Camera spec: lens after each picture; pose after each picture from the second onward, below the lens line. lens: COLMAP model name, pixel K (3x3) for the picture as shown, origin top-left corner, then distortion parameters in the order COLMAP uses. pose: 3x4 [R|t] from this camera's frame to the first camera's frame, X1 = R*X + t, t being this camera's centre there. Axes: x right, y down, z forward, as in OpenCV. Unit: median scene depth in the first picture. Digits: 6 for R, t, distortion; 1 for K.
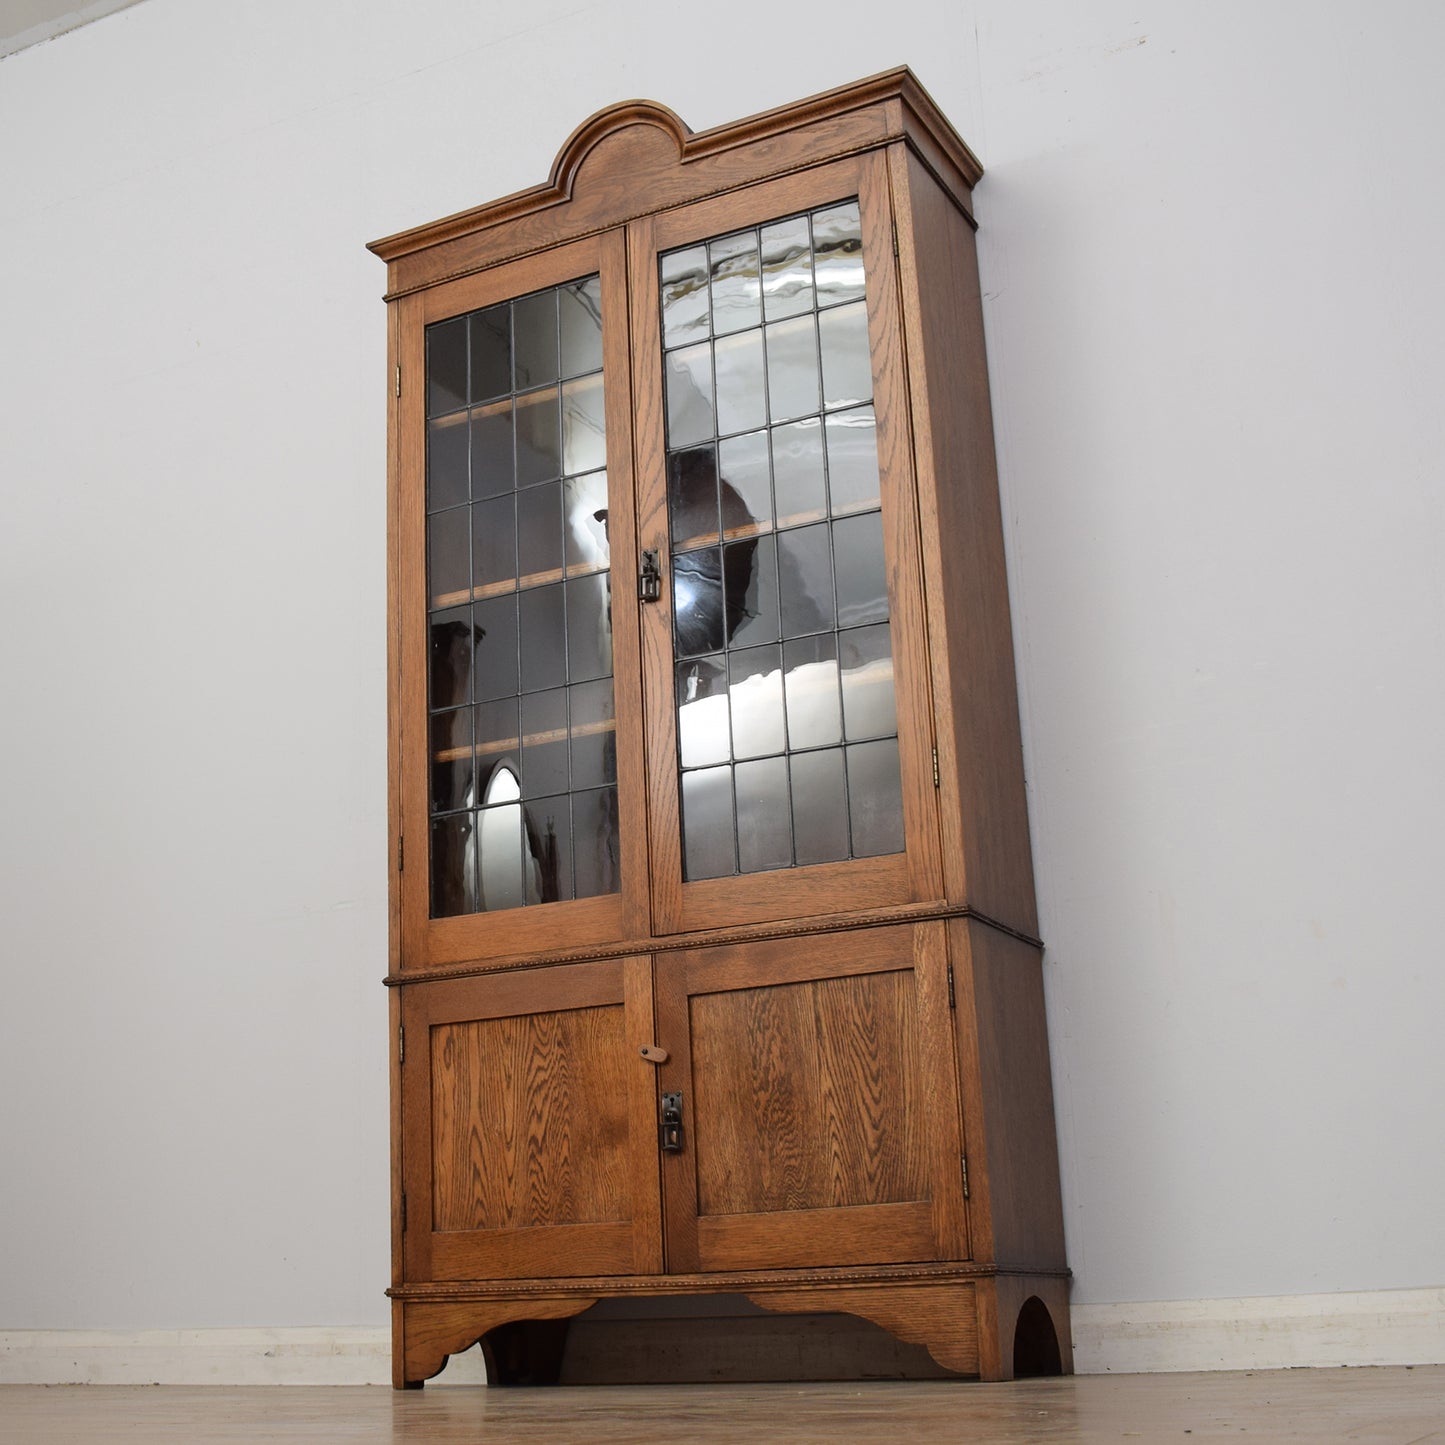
lens RADIAL K [[2116.4, 0, 524.8], [0, 2116.4, 748.2], [0, 0, 1]] dist [-0.092200, 0.000000]
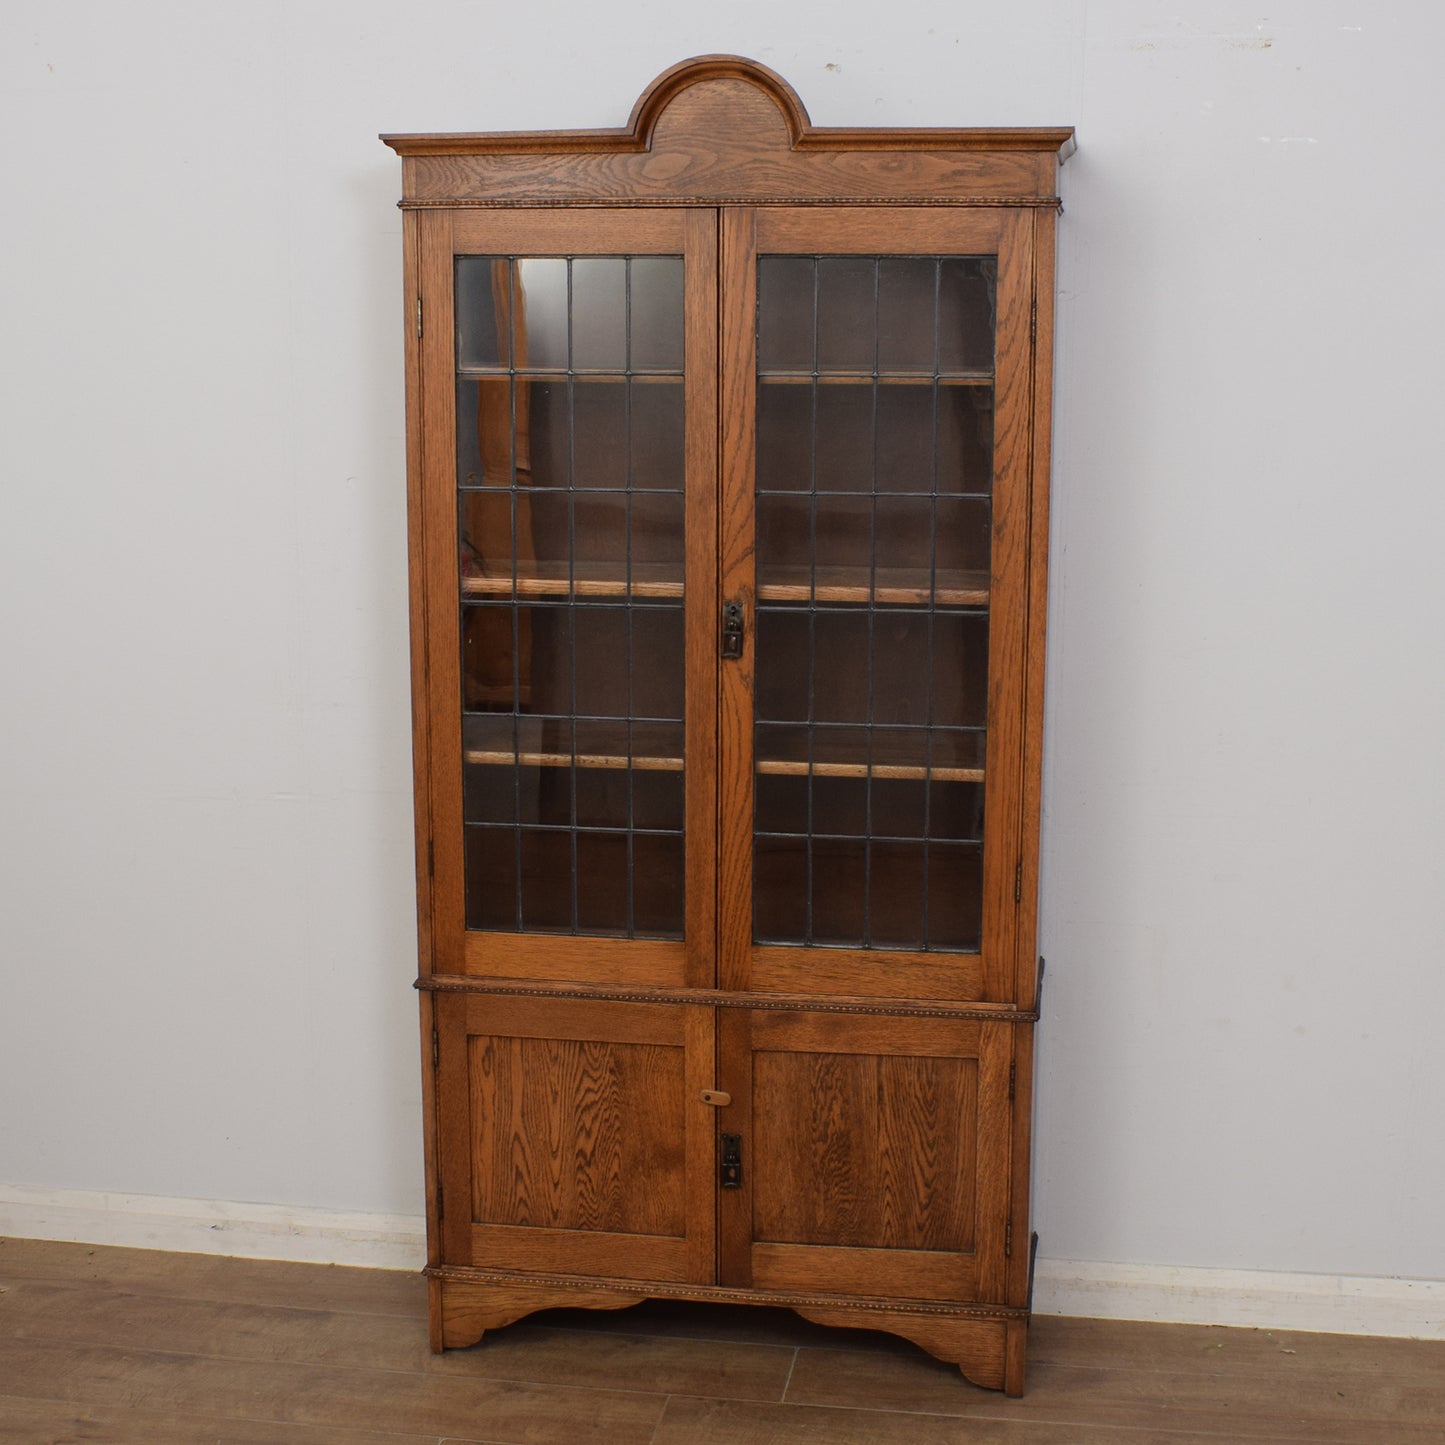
lens RADIAL K [[2437.8, 0, 675.7], [0, 2437.8, 733.0], [0, 0, 1]] dist [-0.099455, 0.000000]
pose [[0.932357, -0.049366, 0.358152, -0.378592], [-0.114942, 0.898761, 0.423104, -0.525112], [-0.342780, -0.435651, 0.832292, 0.064607]]
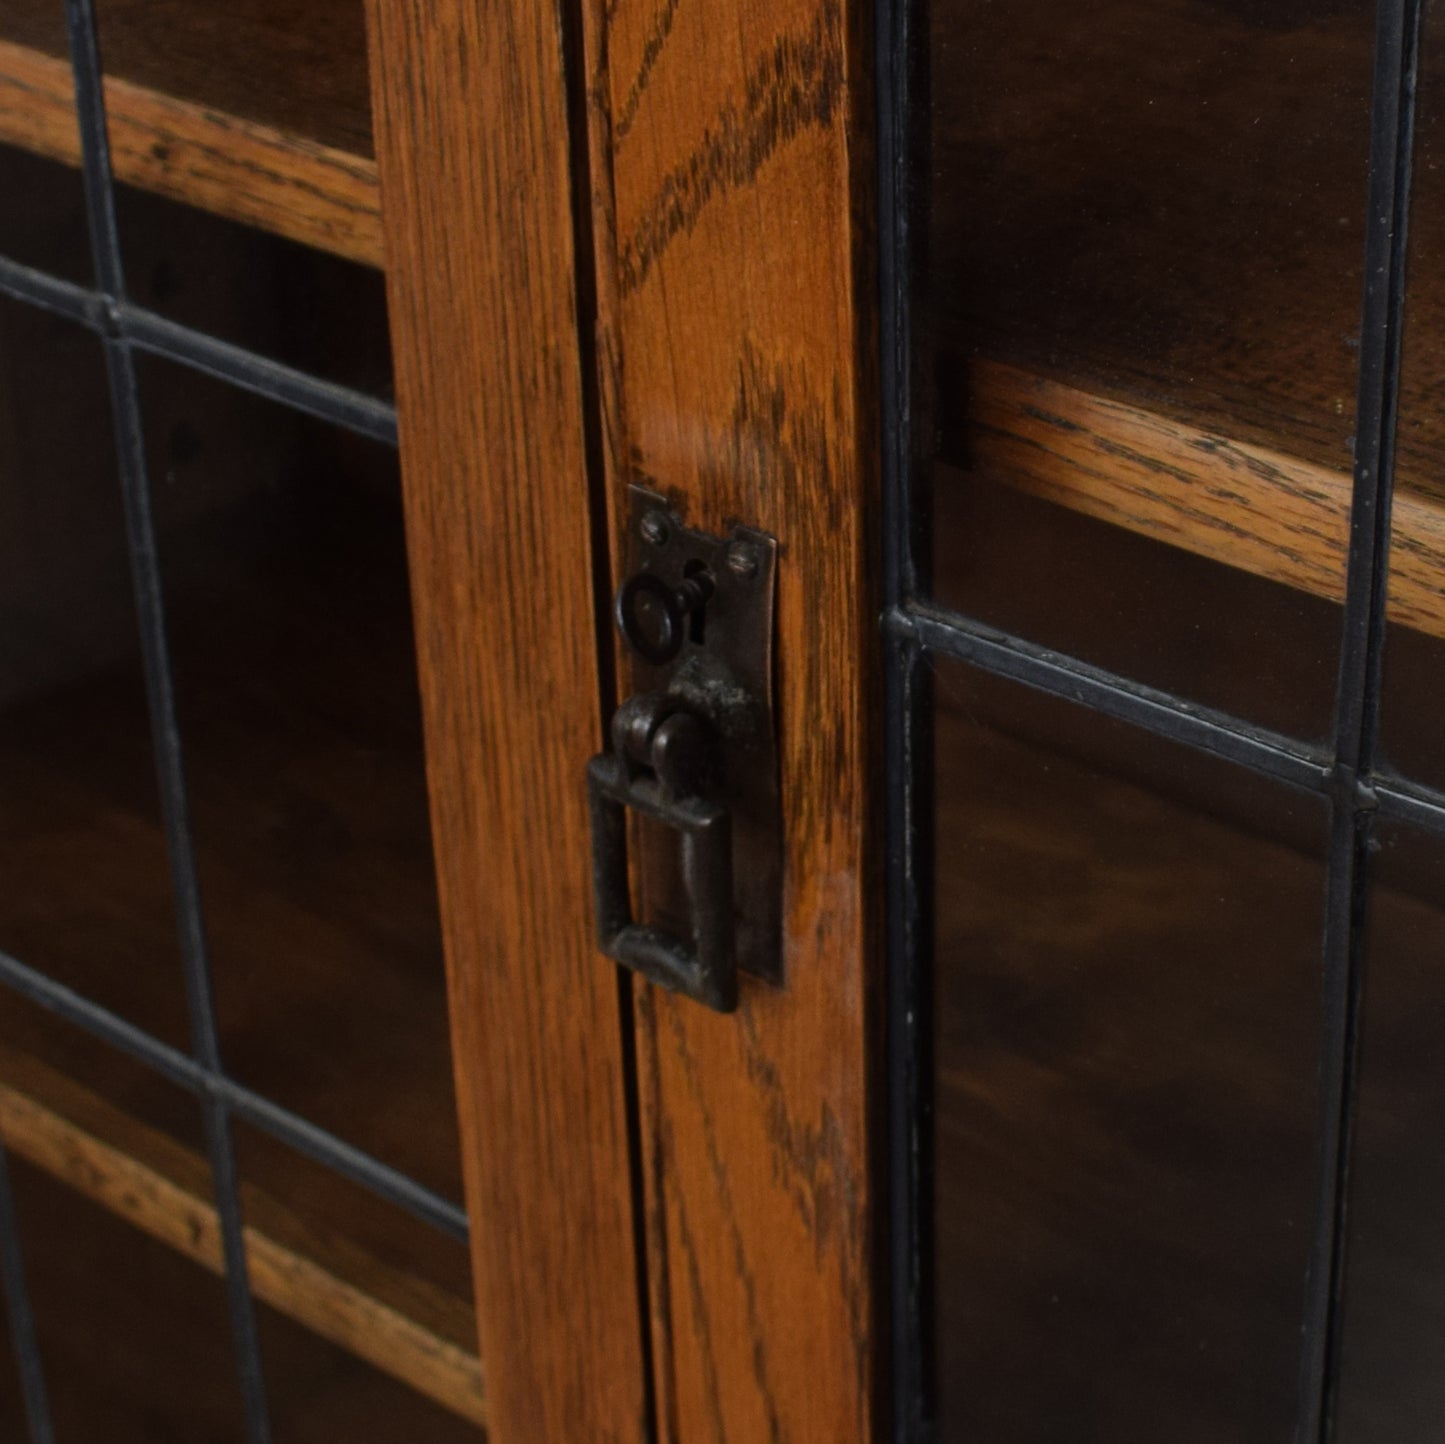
lens RADIAL K [[3612.8, 0, 722.7], [0, 3612.8, 721.1], [0, 0, 1]] dist [-0.063924, 0.000000]
pose [[0.981441, 0.082569, -0.173079, 0.094949], [0.066124, 0.701490, 0.709605, -0.217824], [0.180005, -0.707880, 0.683011, 0.909719]]
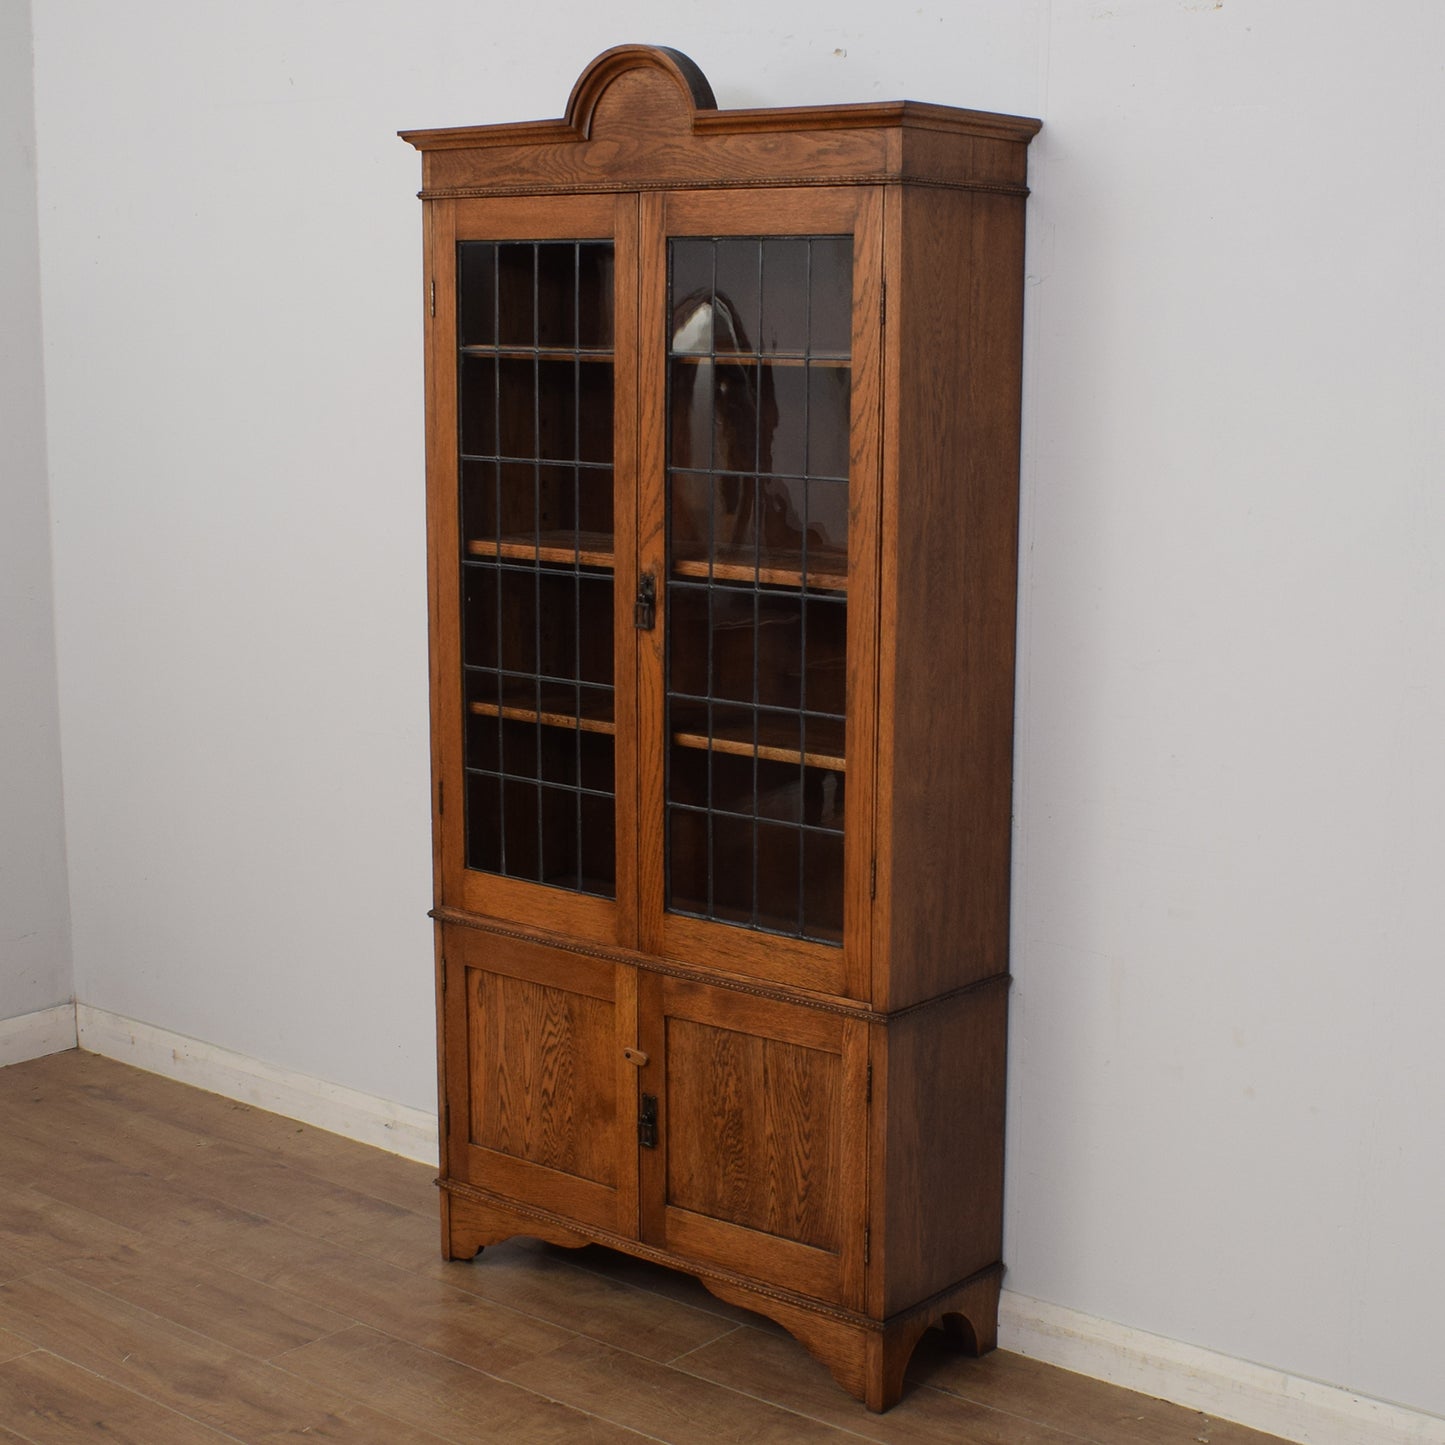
lens RADIAL K [[2437.8, 0, 754.5], [0, 2437.8, 759.4], [0, 0, 1]] dist [-0.099455, 0.000000]
pose [[0.990045, 0.051783, -0.130878, 0.273145], [0.011696, 0.896377, 0.443138, -0.541595], [0.140263, -0.440258, 0.886848, -0.044671]]
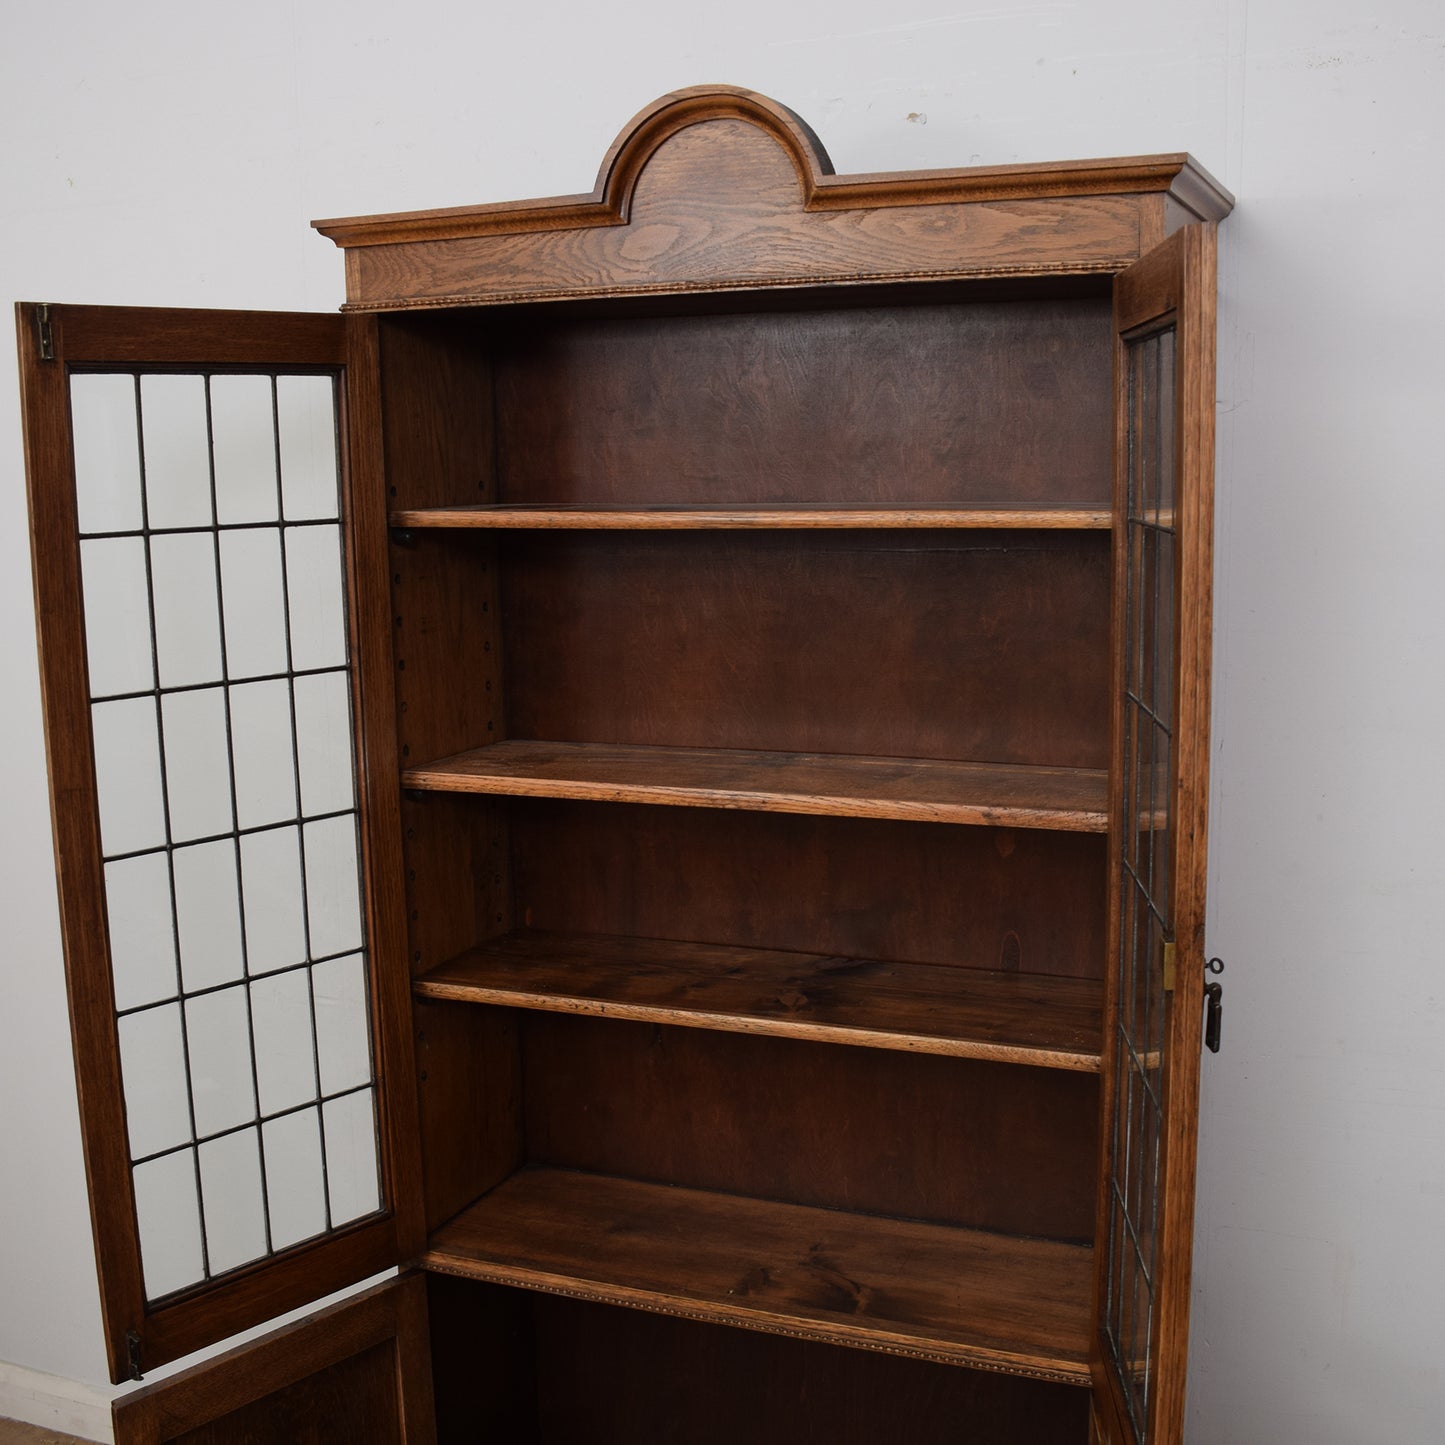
lens RADIAL K [[1867.9, 0, 712.3], [0, 1867.9, 779.0], [0, 0, 1]] dist [-0.093208, 0.000000]
pose [[0.989915, -0.024966, 0.139446, -0.041715], [-0.038189, 0.900876, 0.432392, -0.397901], [-0.136419, -0.433357, 0.890838, 0.451613]]
